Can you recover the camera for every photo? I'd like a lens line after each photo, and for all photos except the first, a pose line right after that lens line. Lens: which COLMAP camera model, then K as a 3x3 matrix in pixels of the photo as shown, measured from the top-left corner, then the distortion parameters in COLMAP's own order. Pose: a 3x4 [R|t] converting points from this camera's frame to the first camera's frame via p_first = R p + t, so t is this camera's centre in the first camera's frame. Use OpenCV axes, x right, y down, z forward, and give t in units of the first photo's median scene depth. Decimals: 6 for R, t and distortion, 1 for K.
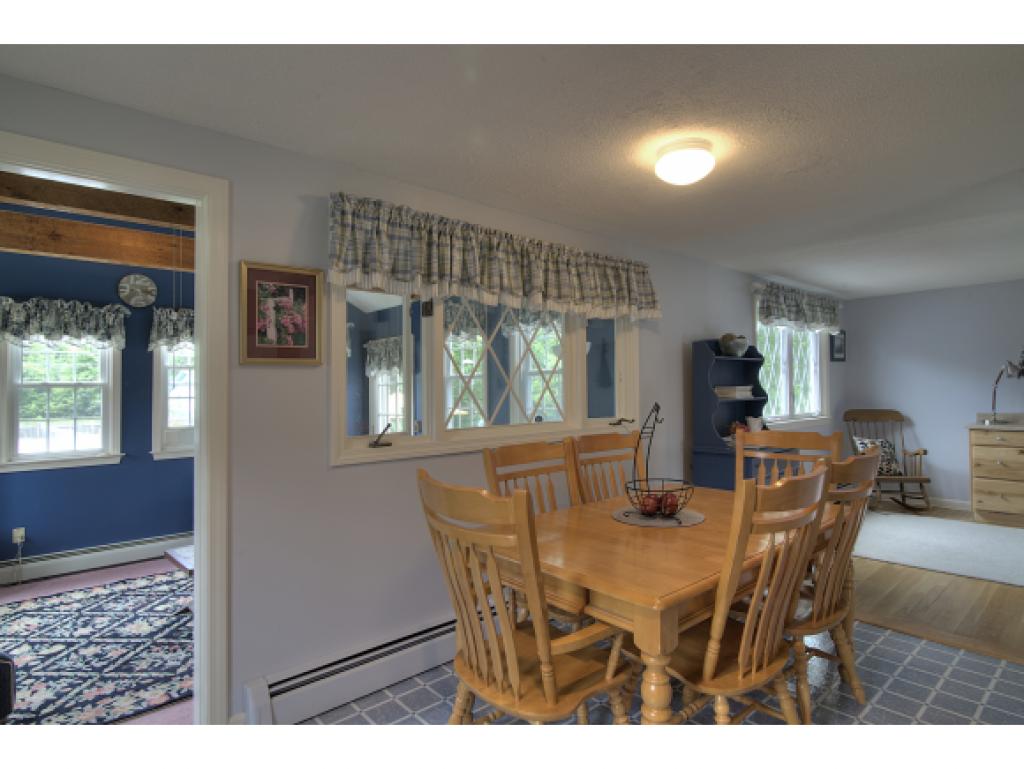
lens RADIAL K [[562.3, 0, 536.1], [0, 562.3, 368.1], [0, 0, 1]] dist [-0.011693, 0.000571]
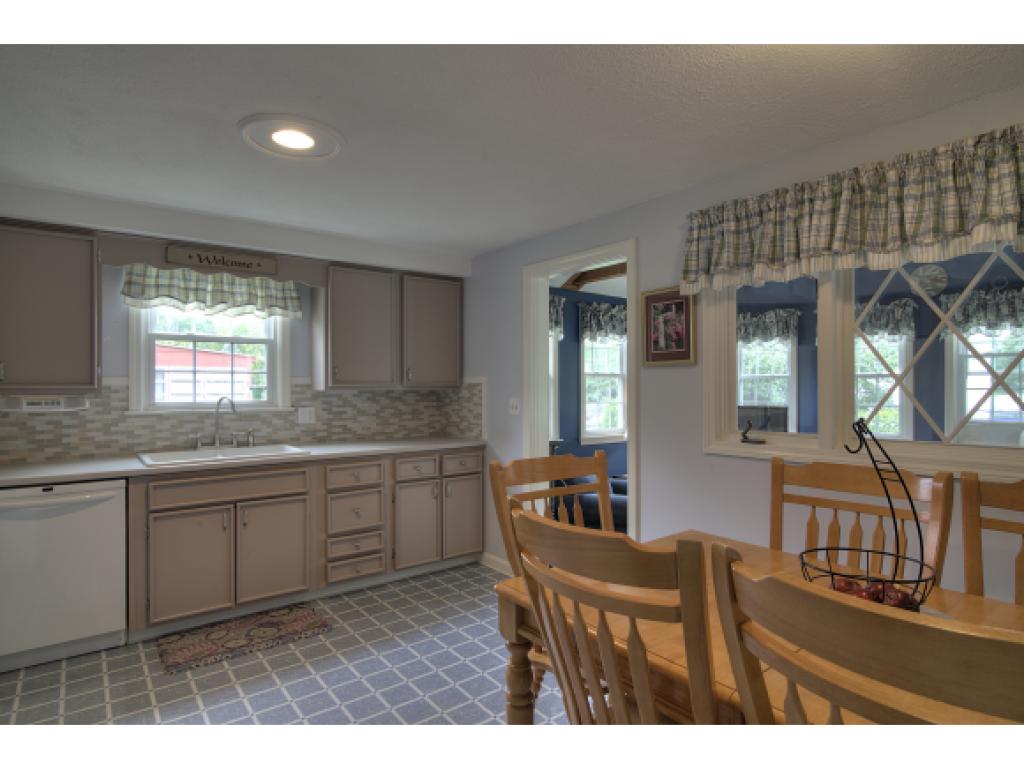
lens RADIAL K [[485.1, 0, 442.0], [0, 485.1, 385.2], [0, 0, 1]] dist [0.000205, 0.000178]
pose [[-0.099387, 0.014239, -0.994947, 0.344154], [0.043349, 0.999010, 0.009967, 0.002626], [0.994104, -0.042139, -0.099905, 0.291530]]
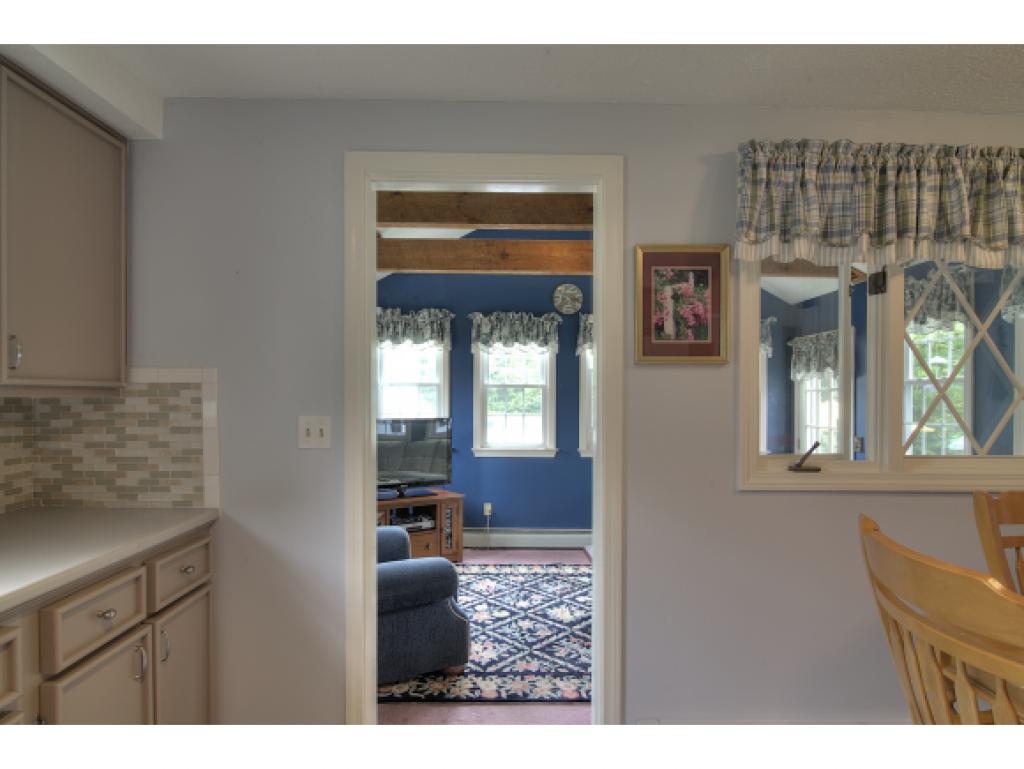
lens RADIAL K [[607.5, 0, 513.0], [0, 607.5, 388.0], [0, 0, 1]] dist [-0.013177, 0.000036]
pose [[0.747145, 0.015021, -0.664491, -0.016992], [0.002823, 0.999664, 0.025772, 0.002939], [0.664655, -0.021132, 0.746852, 0.073986]]
